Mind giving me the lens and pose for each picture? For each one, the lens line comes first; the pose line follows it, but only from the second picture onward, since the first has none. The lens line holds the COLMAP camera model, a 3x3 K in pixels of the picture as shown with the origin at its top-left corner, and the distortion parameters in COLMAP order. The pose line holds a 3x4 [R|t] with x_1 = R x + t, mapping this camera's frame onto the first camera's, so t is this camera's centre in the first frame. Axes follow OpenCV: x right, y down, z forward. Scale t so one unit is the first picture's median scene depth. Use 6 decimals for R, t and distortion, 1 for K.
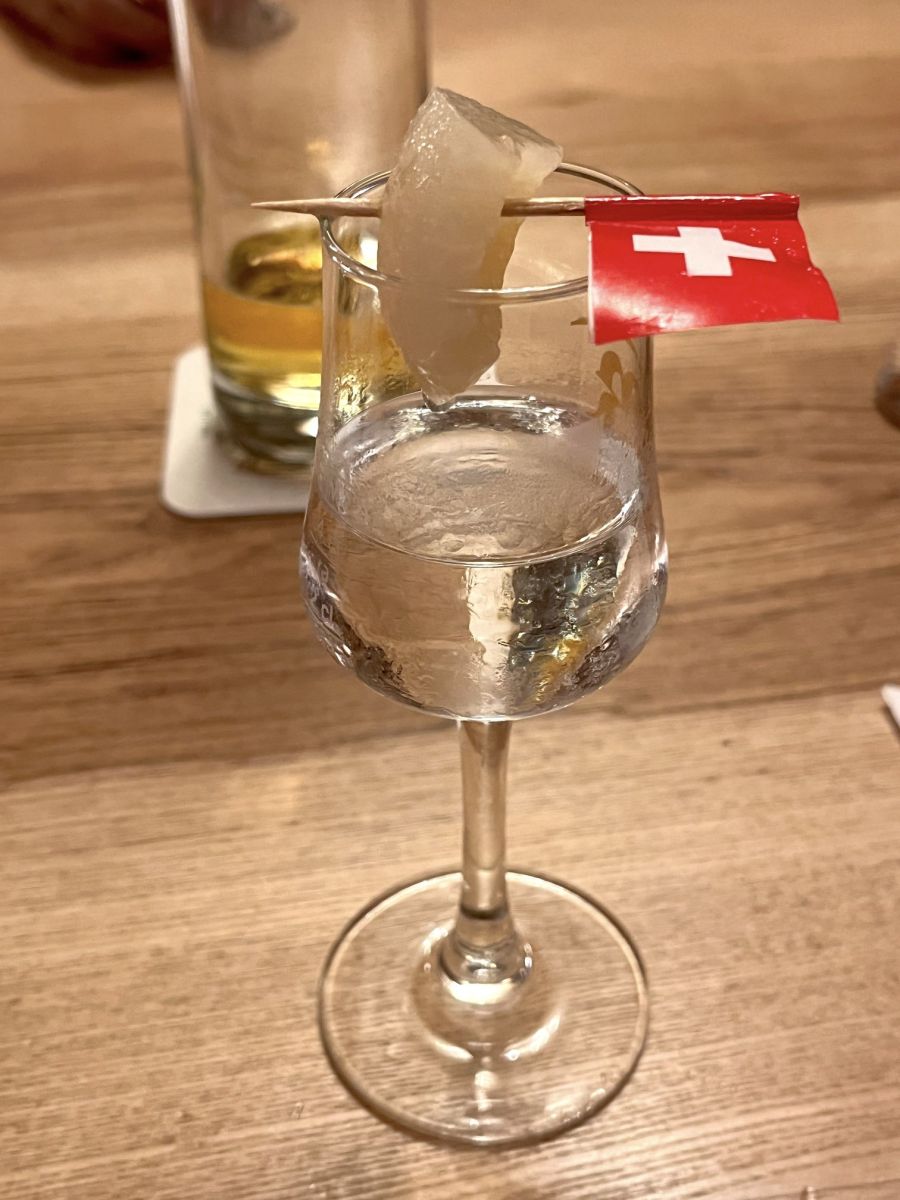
lens RADIAL K [[1468.7, 0, 458.0], [0, 1468.7, 608.3], [0, 0, 1]] dist [0.001413, 0.000000]
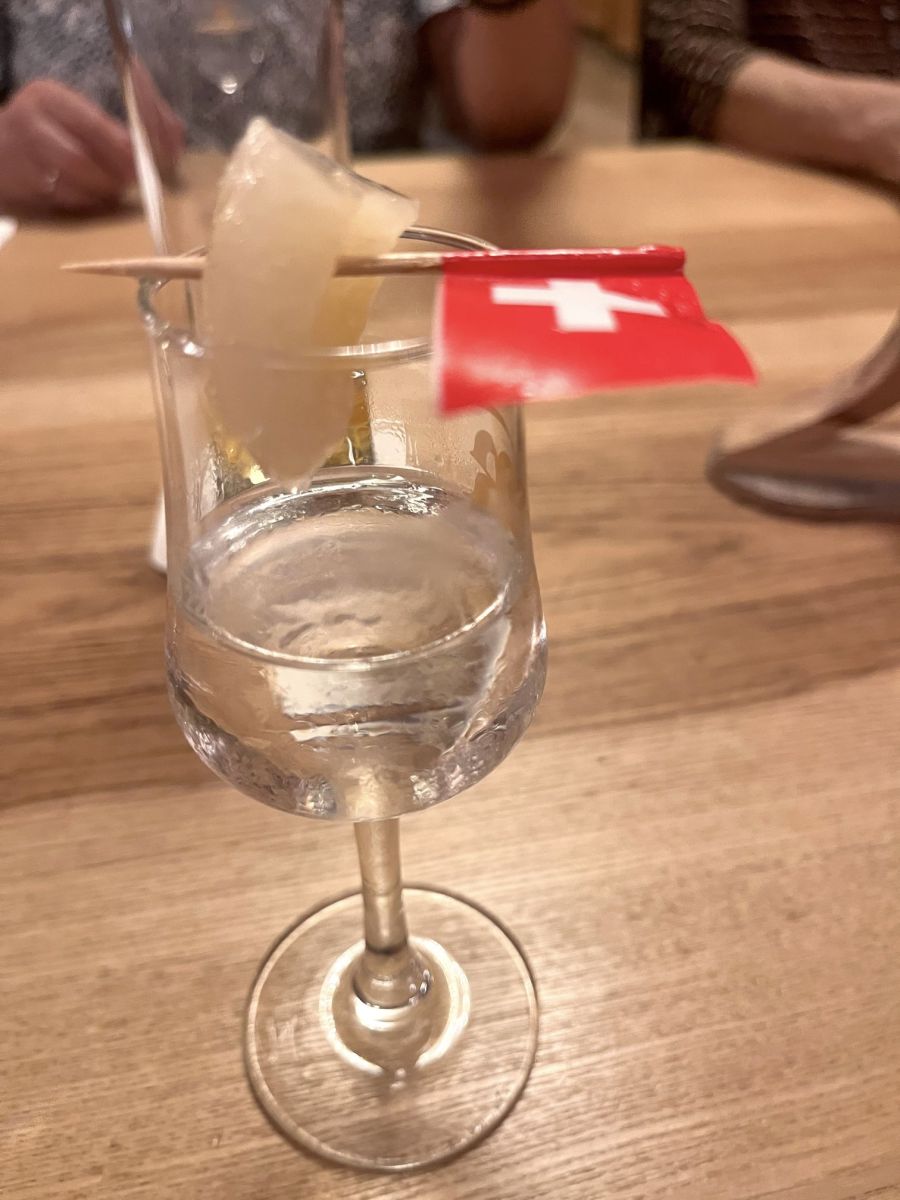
lens RADIAL K [[908.5, 0, 449.8], [0, 908.5, 596.0], [0, 0, 1]] dist [-0.011223, -0.027752]
pose [[0.999515, -0.017350, 0.025844, 0.047060], [0.017527, 0.999824, -0.006628, -0.045902], [-0.025725, 0.007078, 0.999644, 0.295220]]
